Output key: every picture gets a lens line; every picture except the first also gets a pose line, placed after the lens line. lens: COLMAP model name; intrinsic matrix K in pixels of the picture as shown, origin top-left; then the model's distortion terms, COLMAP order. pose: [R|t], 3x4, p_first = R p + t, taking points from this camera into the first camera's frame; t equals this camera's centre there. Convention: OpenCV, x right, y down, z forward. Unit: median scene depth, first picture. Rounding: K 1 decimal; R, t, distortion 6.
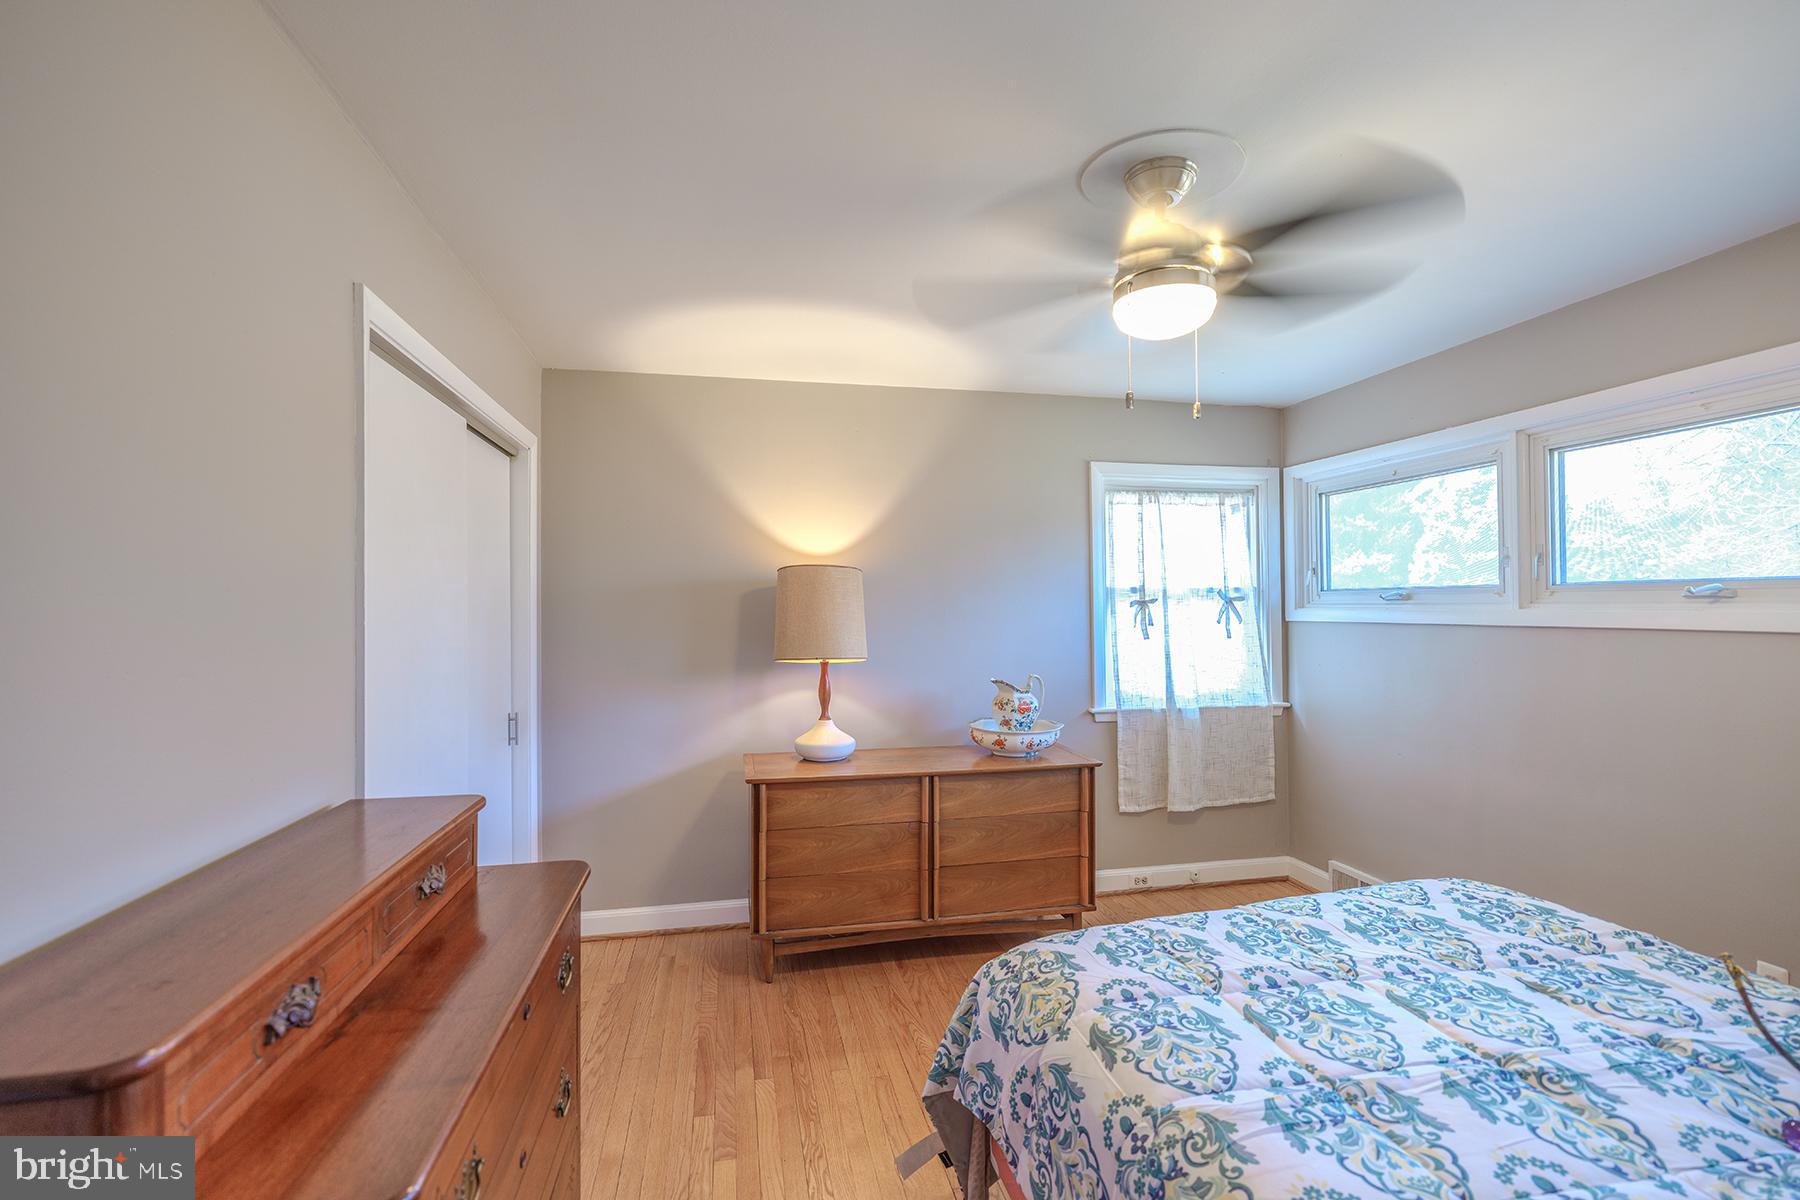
lens RADIAL K [[814.5, 0, 895.9], [0, 814.5, 598.3], [0, 0, 1]] dist [-0.004957, 0.001578]
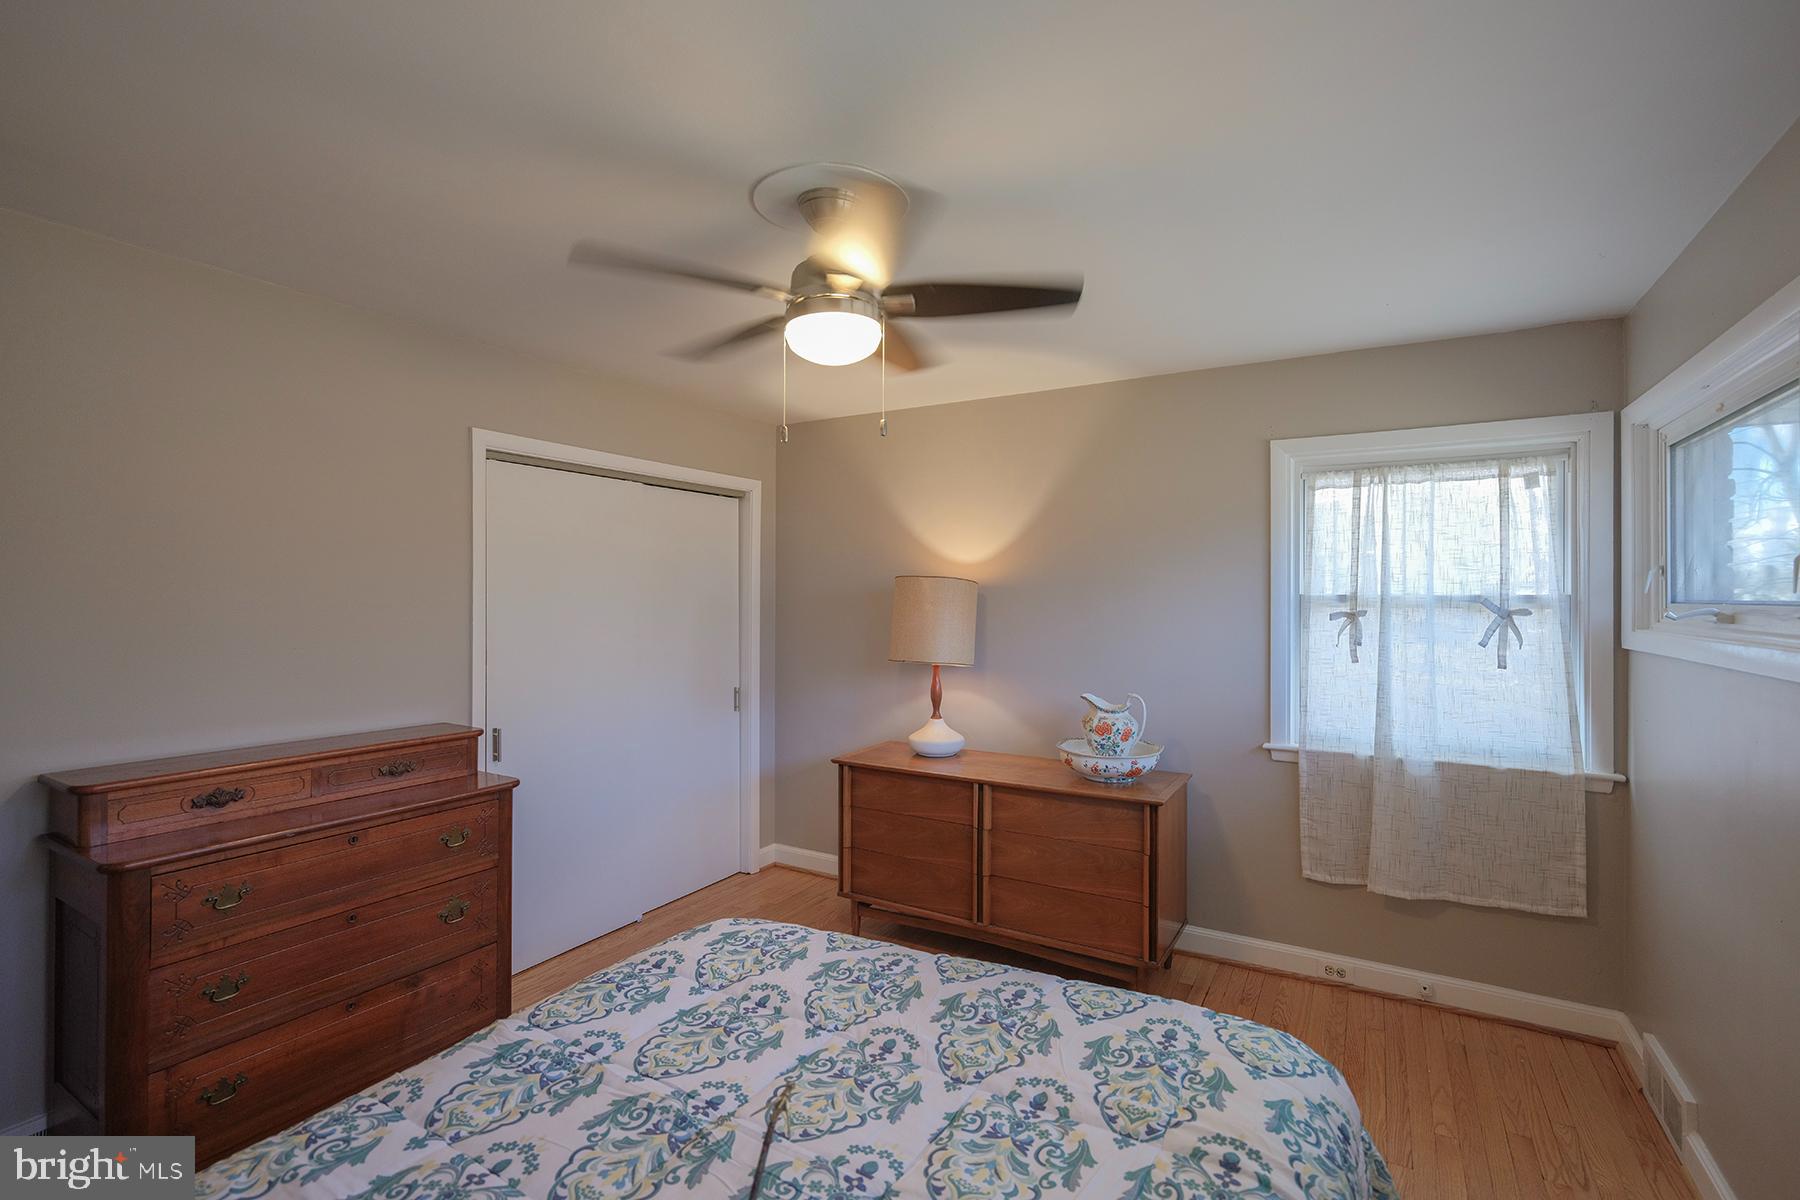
lens RADIAL K [[814.5, 0, 895.9], [0, 814.5, 598.3], [0, 0, 1]] dist [-0.004957, 0.001578]
pose [[0.737026, 0.009376, -0.675799, 0.516903], [-0.001018, 0.999918, 0.012762, -0.020387], [0.675863, -0.008718, 0.736975, 0.145401]]
